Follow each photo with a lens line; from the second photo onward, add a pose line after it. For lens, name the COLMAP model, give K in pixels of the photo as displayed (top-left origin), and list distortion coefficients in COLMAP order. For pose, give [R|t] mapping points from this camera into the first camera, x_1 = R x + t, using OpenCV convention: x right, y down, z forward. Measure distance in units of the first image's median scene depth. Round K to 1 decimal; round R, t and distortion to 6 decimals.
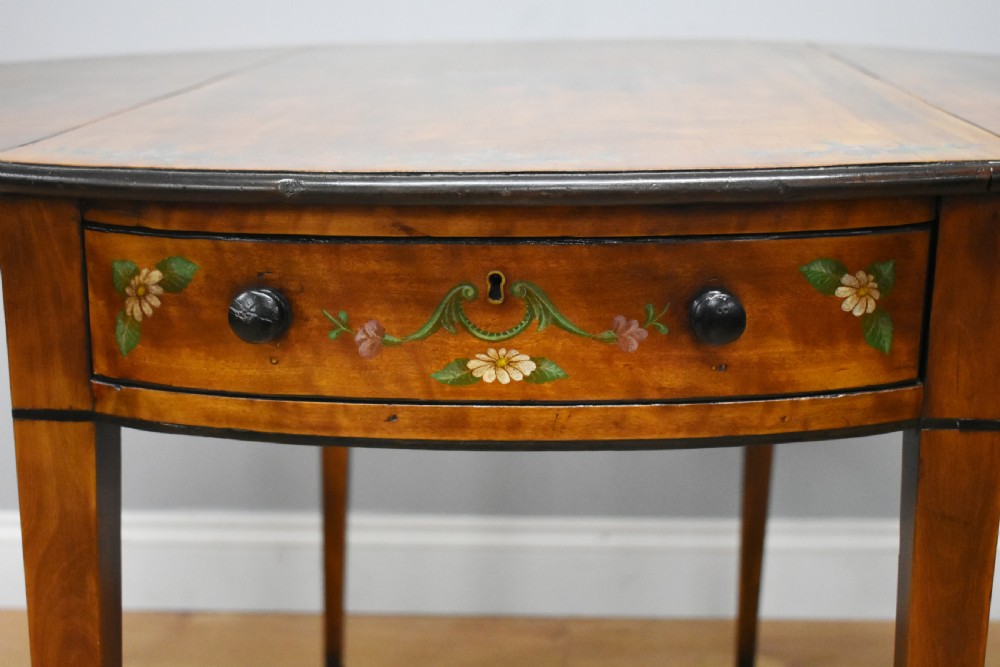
lens RADIAL K [[1513.0, 0, 500.0], [0, 1513.0, 333.5], [0, 0, 1]] dist [-0.006633, -0.006276]
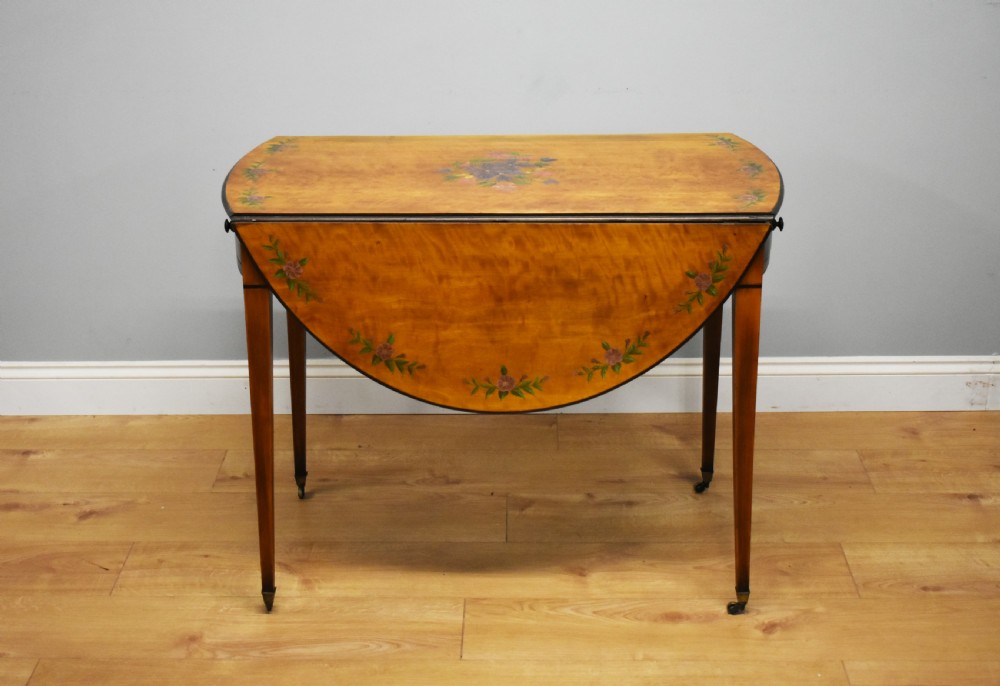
lens RADIAL K [[1647.8, 0, 484.1], [0, 1647.8, 344.1], [0, 0, 1]] dist [-0.013323, 0.001073]
pose [[0.999207, -0.014894, 0.036926, -0.299771], [0.009697, 0.990507, 0.137117, -0.432590], [-0.038618, -0.136650, 0.989866, -2.440142]]
